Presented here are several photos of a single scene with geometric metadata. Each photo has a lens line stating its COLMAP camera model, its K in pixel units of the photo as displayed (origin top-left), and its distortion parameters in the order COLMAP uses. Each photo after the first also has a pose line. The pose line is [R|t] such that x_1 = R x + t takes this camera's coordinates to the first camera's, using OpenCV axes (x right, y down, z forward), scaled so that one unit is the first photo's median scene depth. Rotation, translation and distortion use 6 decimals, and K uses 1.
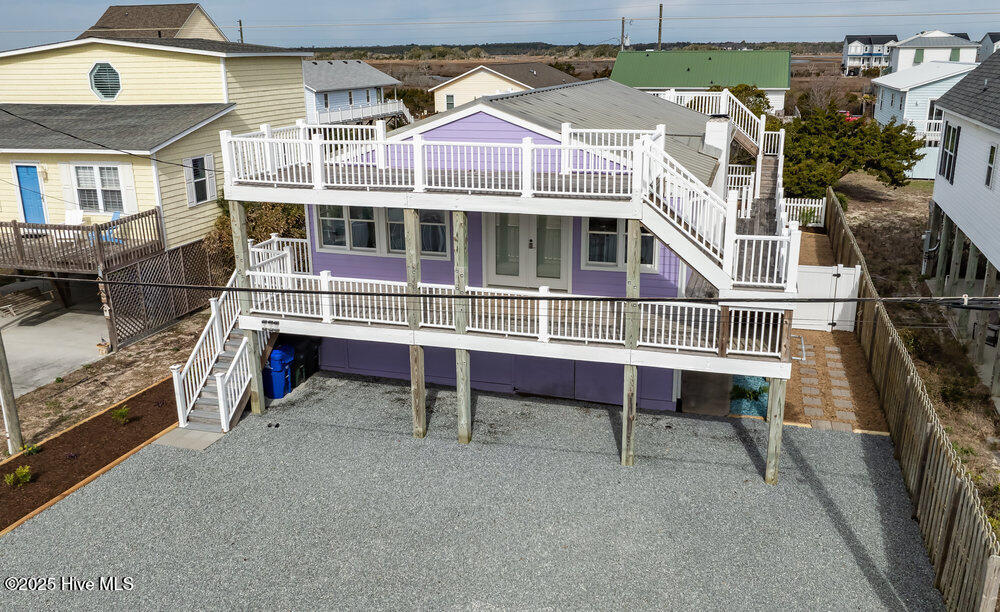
lens RADIAL K [[821.4, 0, 500.0], [0, 821.4, 306.0], [0, 0, 1]] dist [-0.009285, -0.012519]
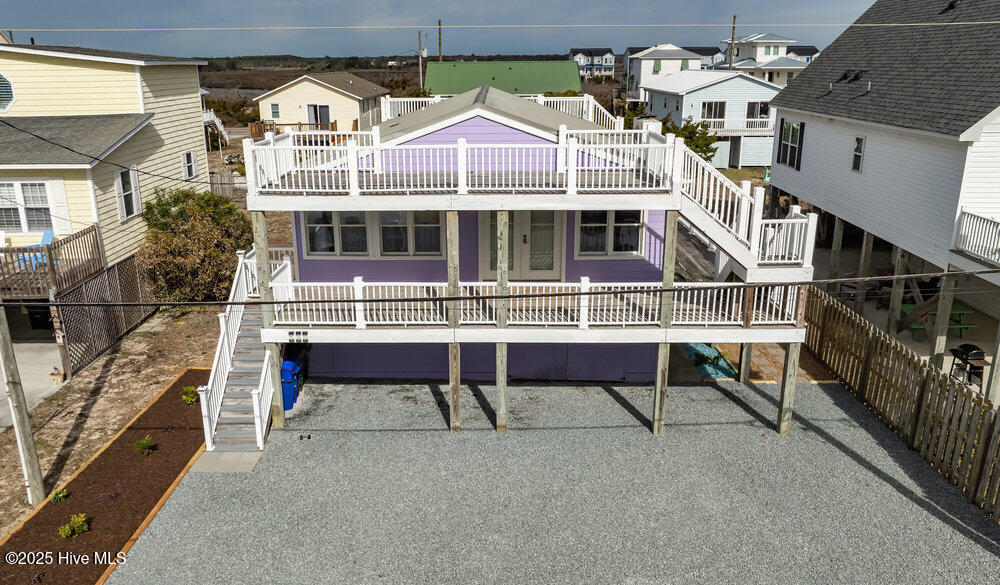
lens RADIAL K [[749.6, 0, 469.1], [0, 749.6, 294.7], [0, 0, 1]] dist [-0.014835, 0.000224]
pose [[0.966861, -0.074684, 0.244135, -0.294505], [0.074880, 0.997156, 0.008492, -0.018235], [-0.244075, 0.010070, 0.969704, 0.078896]]
